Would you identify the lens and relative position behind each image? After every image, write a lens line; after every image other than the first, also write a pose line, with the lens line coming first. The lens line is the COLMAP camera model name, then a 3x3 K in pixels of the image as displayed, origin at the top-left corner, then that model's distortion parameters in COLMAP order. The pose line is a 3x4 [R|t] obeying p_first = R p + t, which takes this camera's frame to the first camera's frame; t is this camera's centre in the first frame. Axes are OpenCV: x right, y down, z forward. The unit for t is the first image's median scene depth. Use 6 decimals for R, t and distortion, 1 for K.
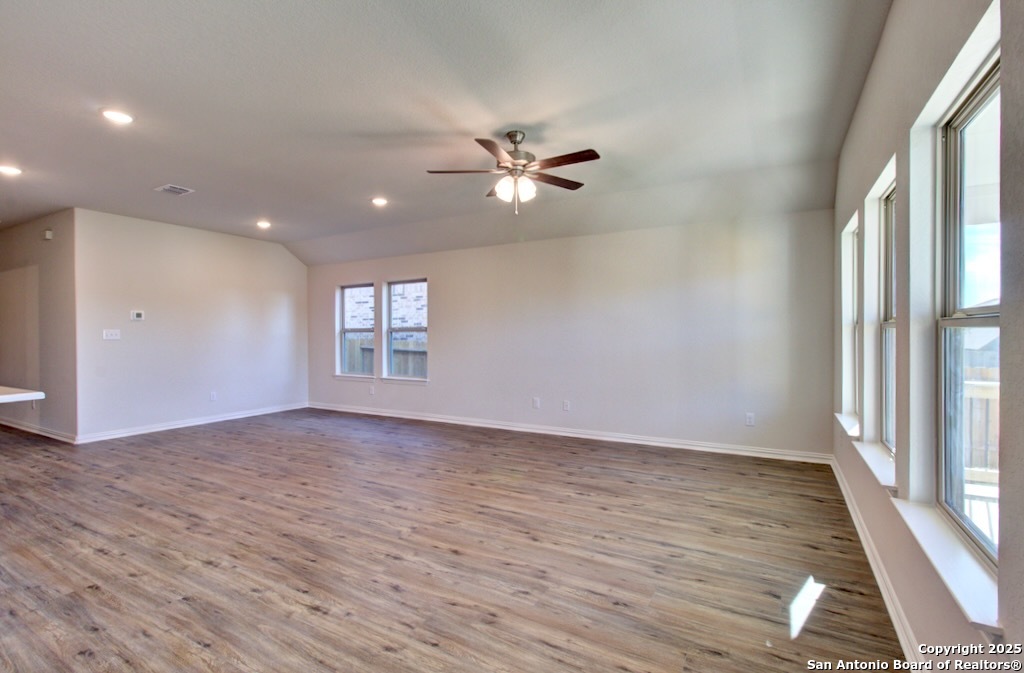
lens RADIAL K [[464.6, 0, 514.1], [0, 464.6, 337.2], [0, 0, 1]] dist [0.002185, -0.002114]
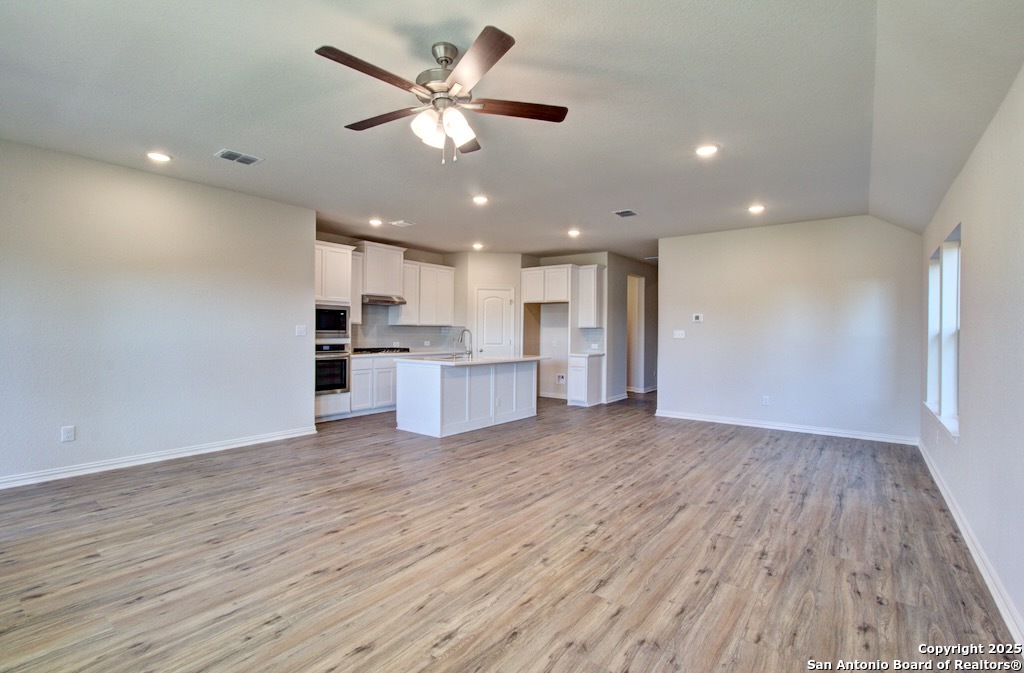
lens RADIAL K [[464.6, 0, 514.0], [0, 464.6, 330.8], [0, 0, 1]] dist [0.002185, -0.002114]
pose [[-0.133200, -0.004697, -0.991078, 0.875024], [-0.017749, 0.999840, -0.002353, -0.010650], [0.990930, 0.017277, -0.133262, 1.521256]]
